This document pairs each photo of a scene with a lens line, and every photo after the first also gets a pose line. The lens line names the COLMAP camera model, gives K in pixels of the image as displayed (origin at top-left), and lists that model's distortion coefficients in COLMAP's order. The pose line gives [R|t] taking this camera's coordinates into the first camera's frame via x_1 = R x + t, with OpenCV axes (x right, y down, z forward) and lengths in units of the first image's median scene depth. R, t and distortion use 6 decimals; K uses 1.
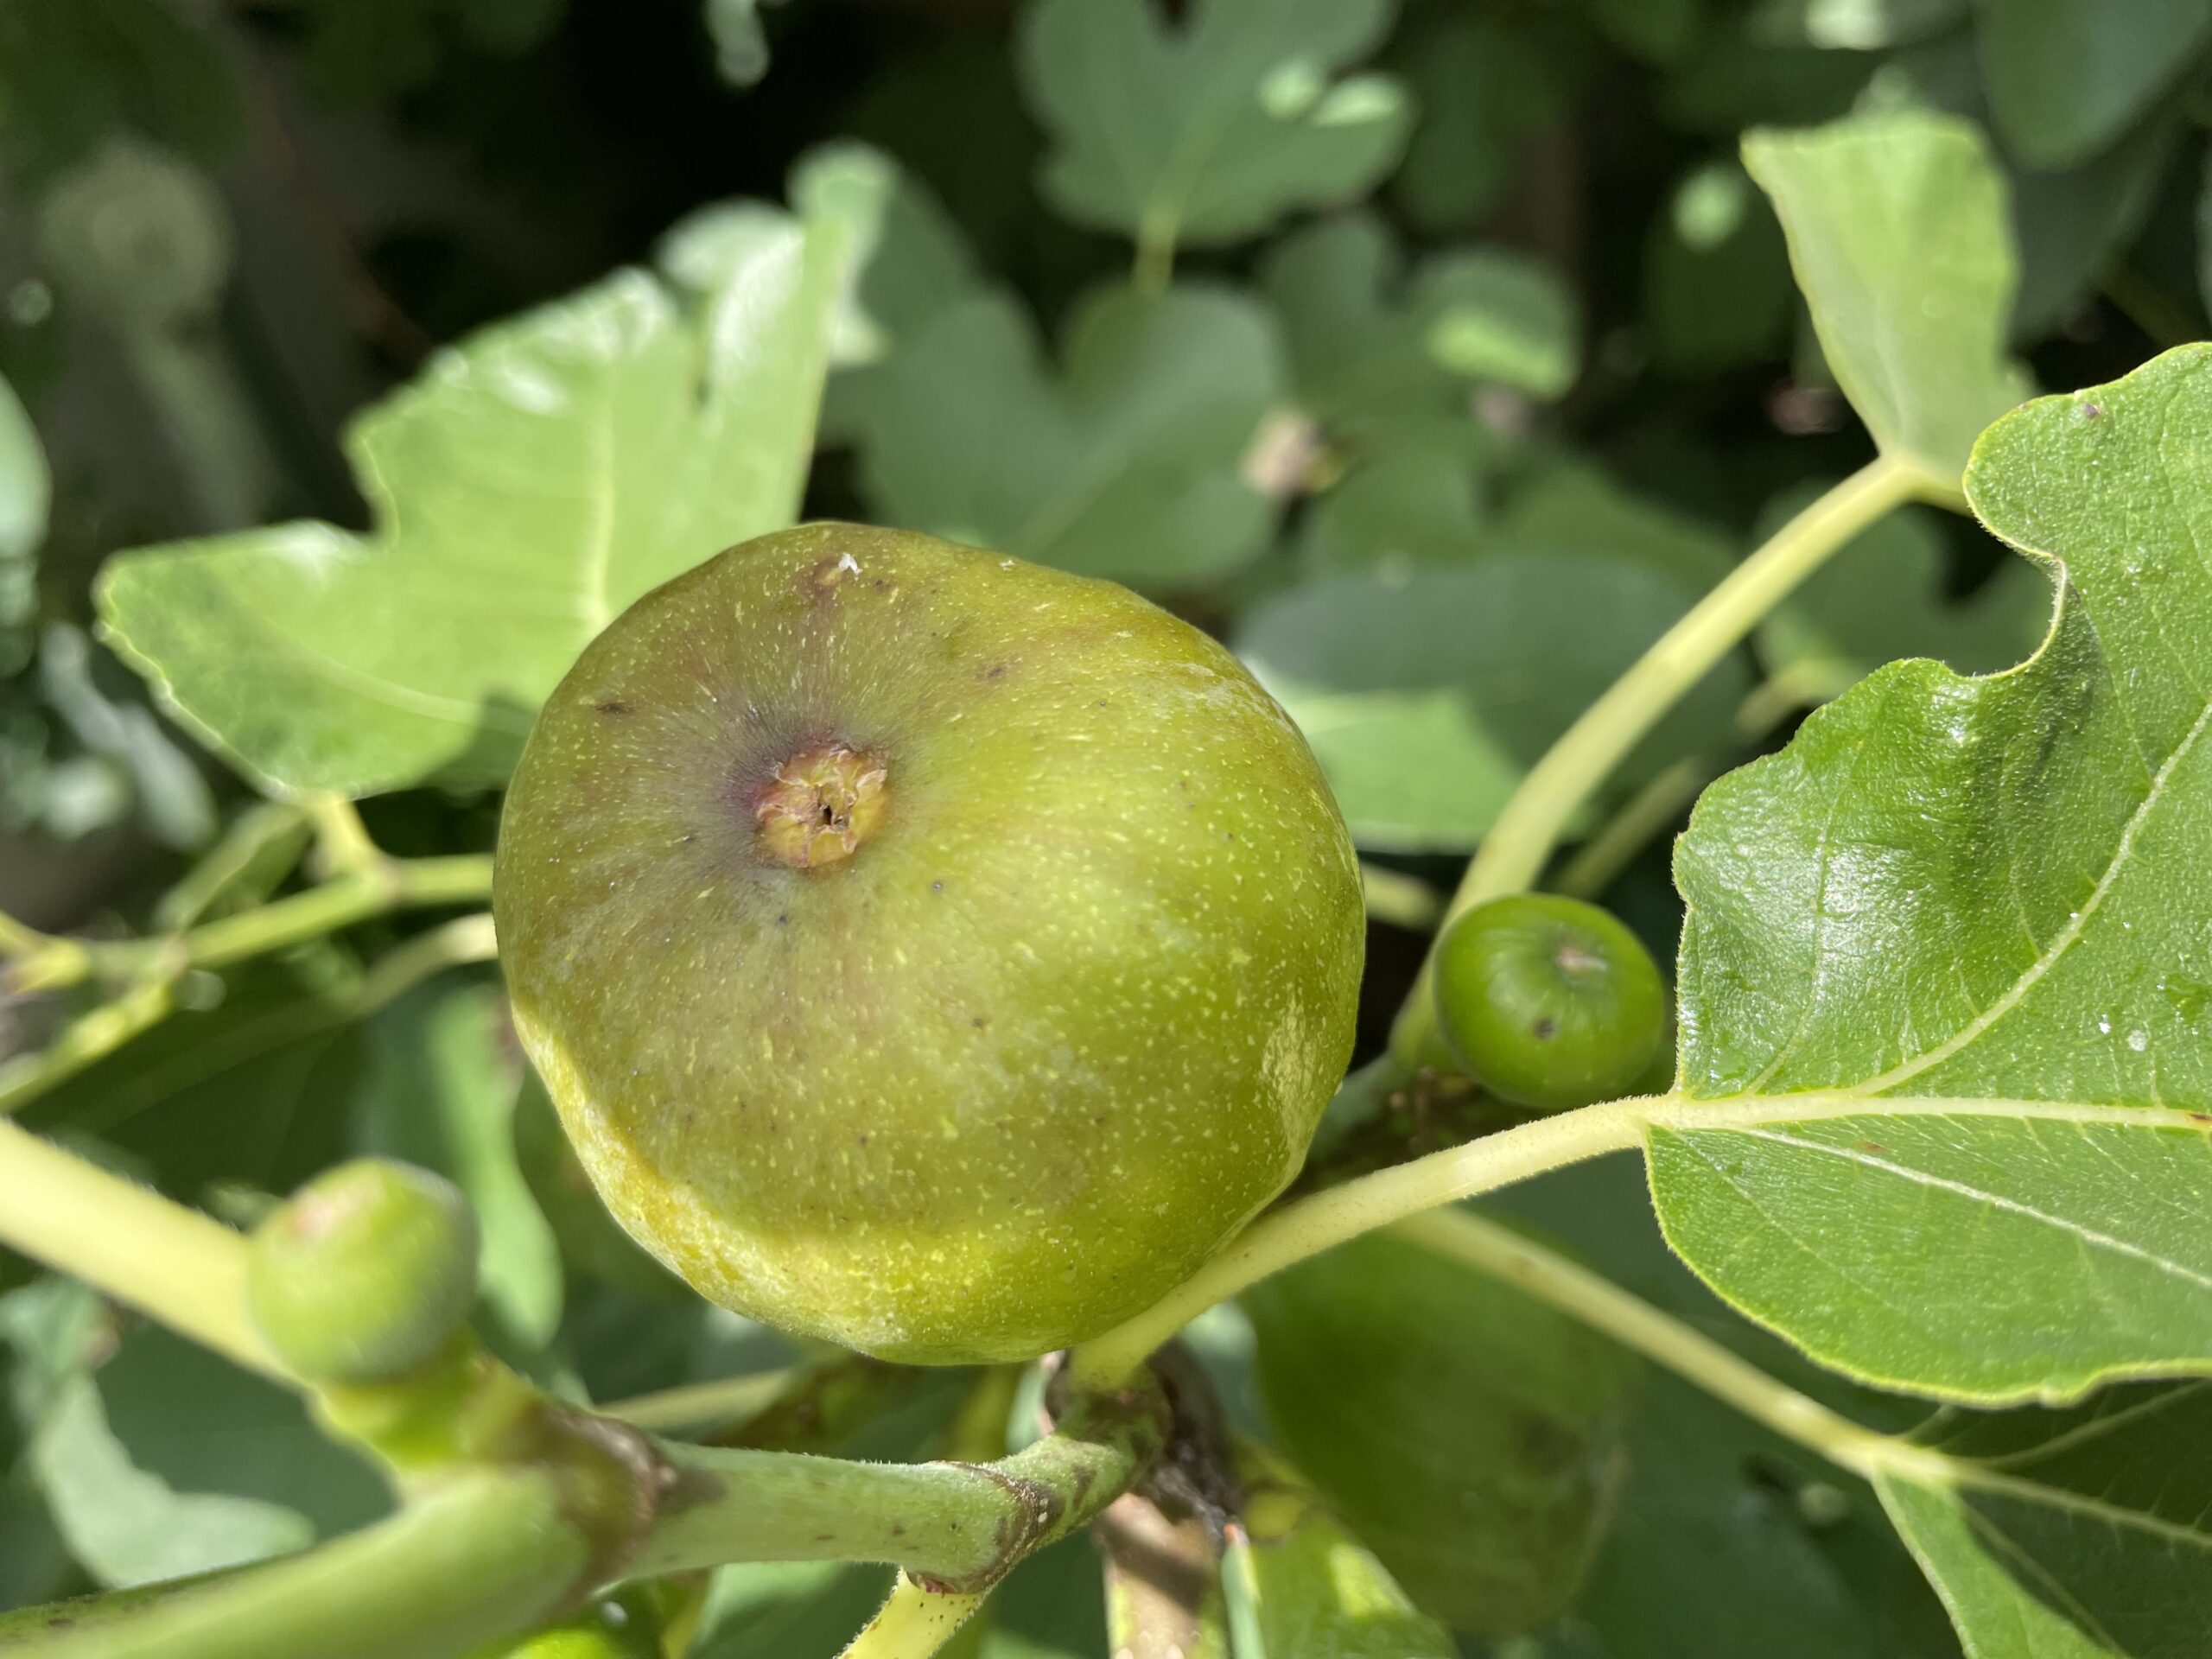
lens RADIAL K [[1653.6, 0, 1108.9], [0, 1653.6, 825.2], [0, 0, 1]] dist [-0.054815, -0.005001]
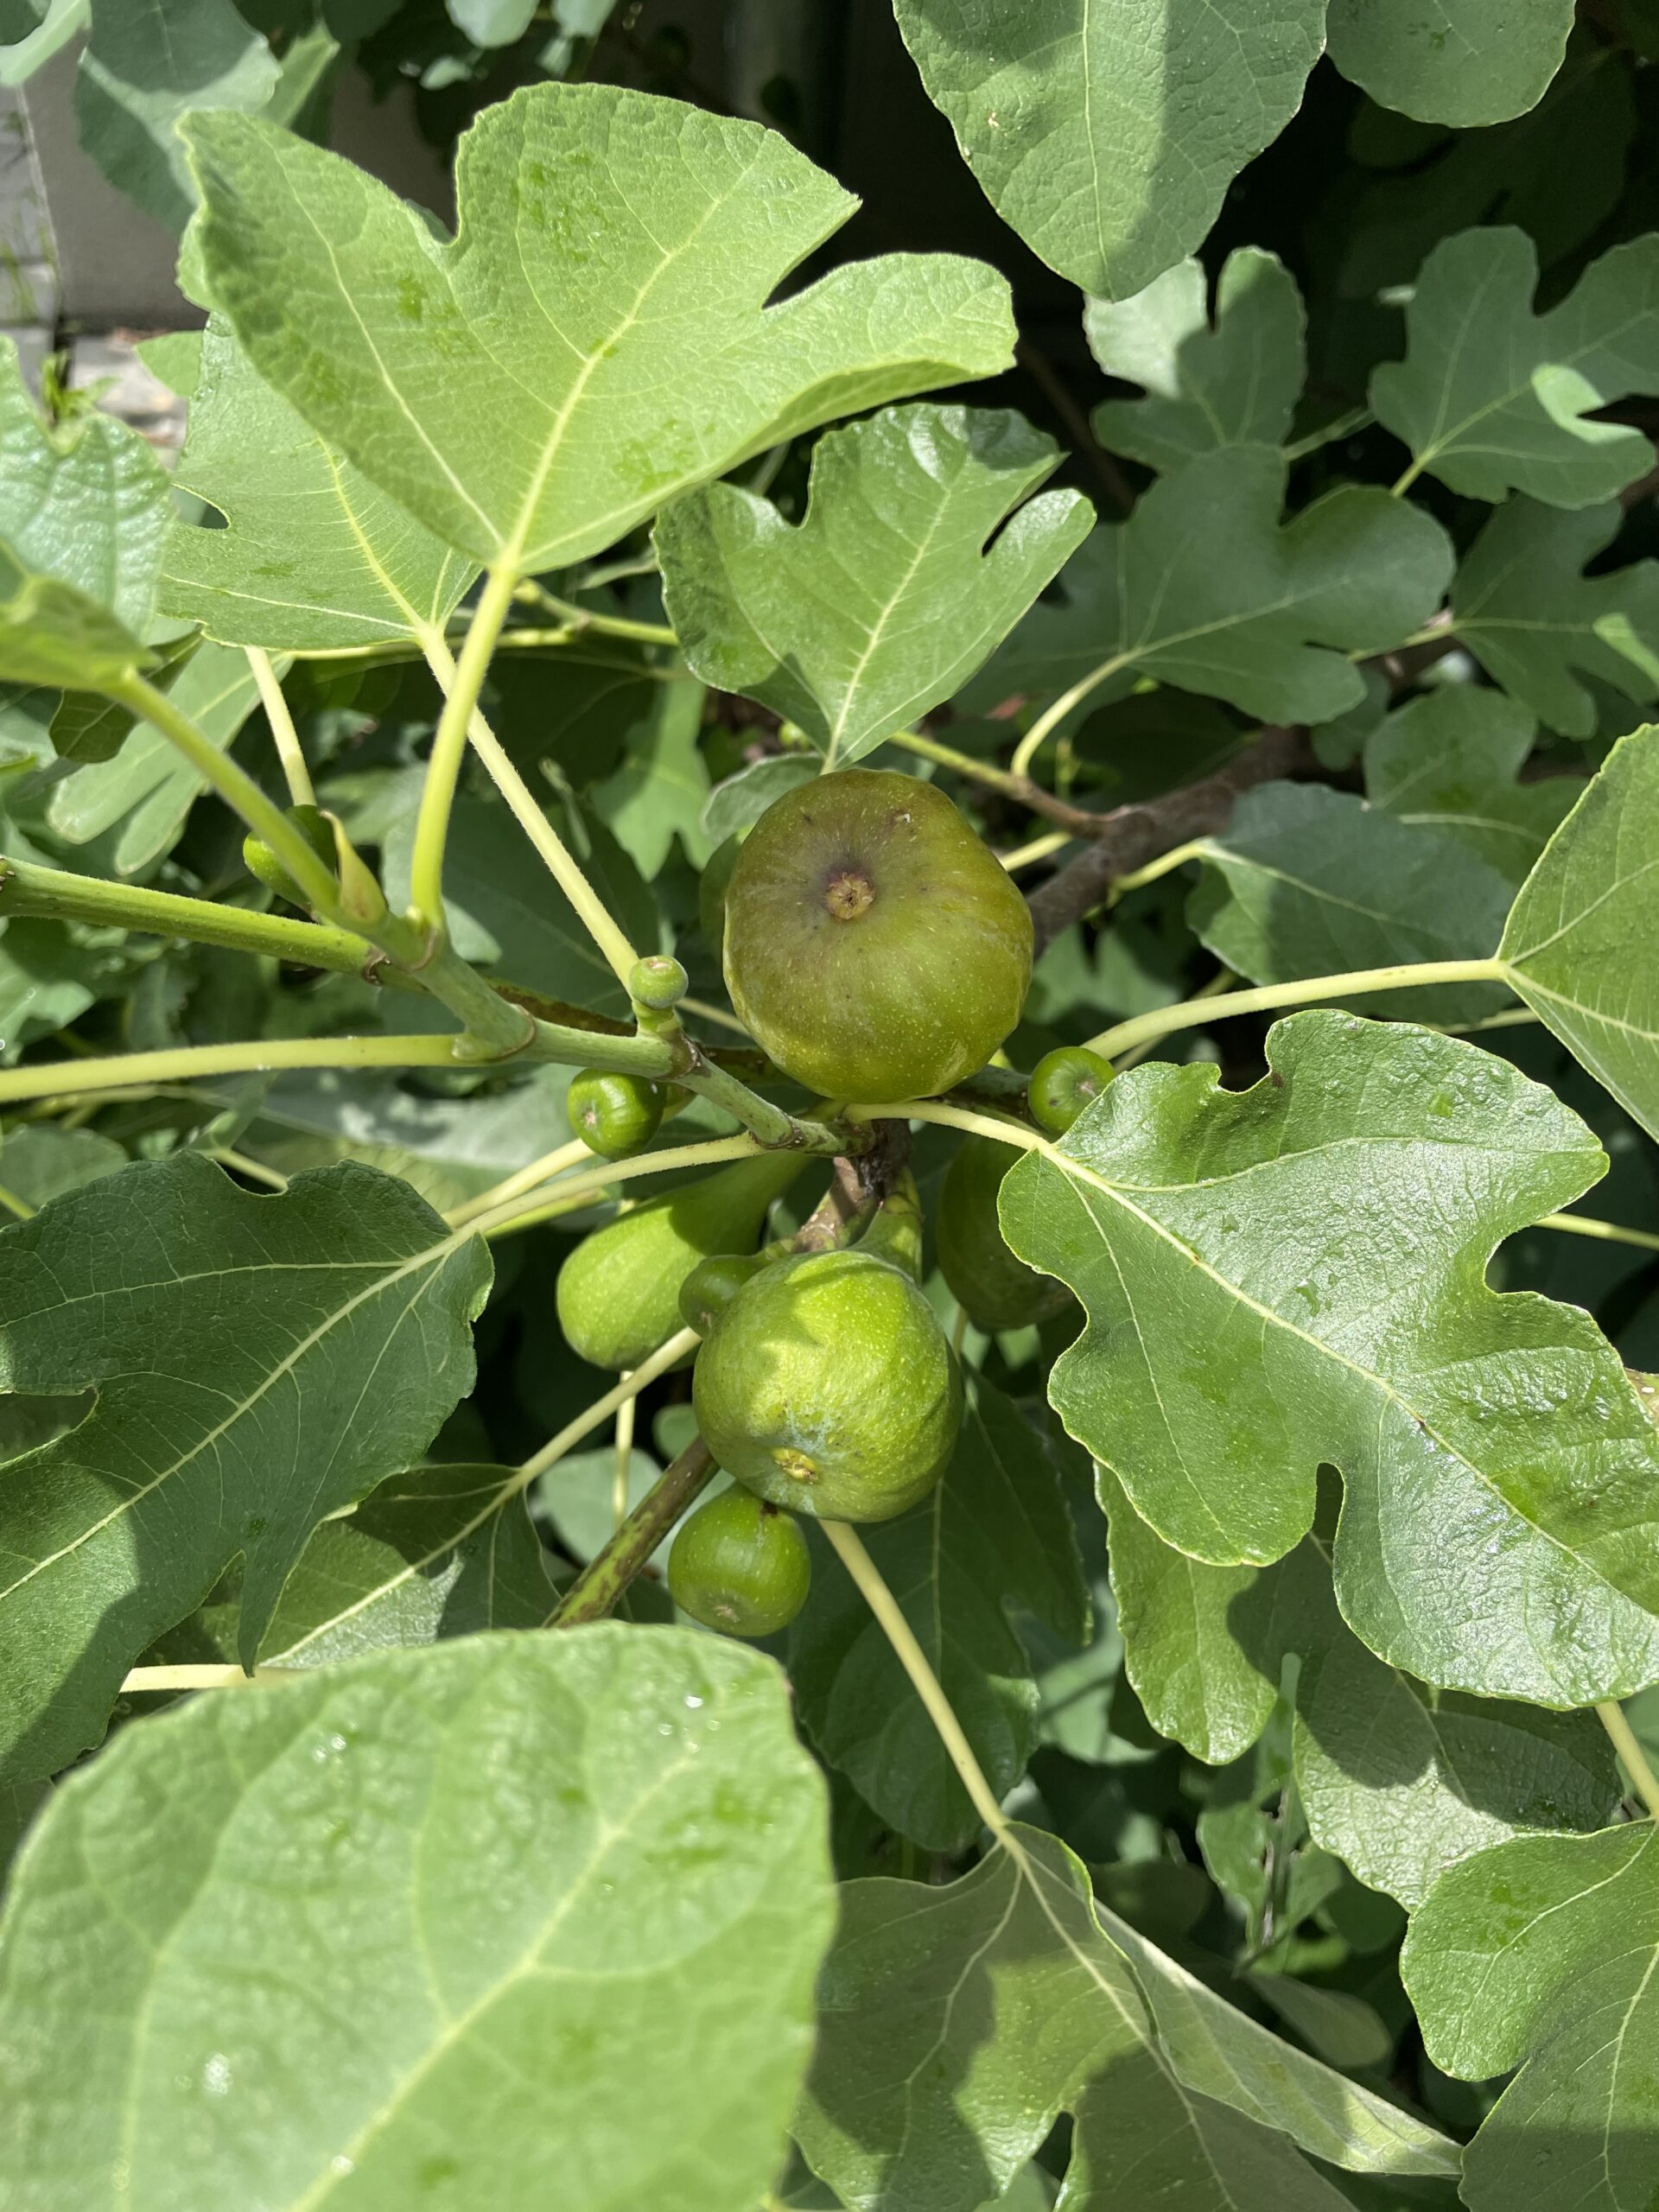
lens RADIAL K [[1653.6, 0, 828.5], [0, 1653.6, 1105.7], [0, 0, 1]] dist [-0.054815, -0.005001]
pose [[0.821506, 0.551891, -0.143330, 0.402776], [-0.473036, 0.799991, 0.369123, -0.758696], [0.318379, -0.235436, 0.918262, -1.710099]]
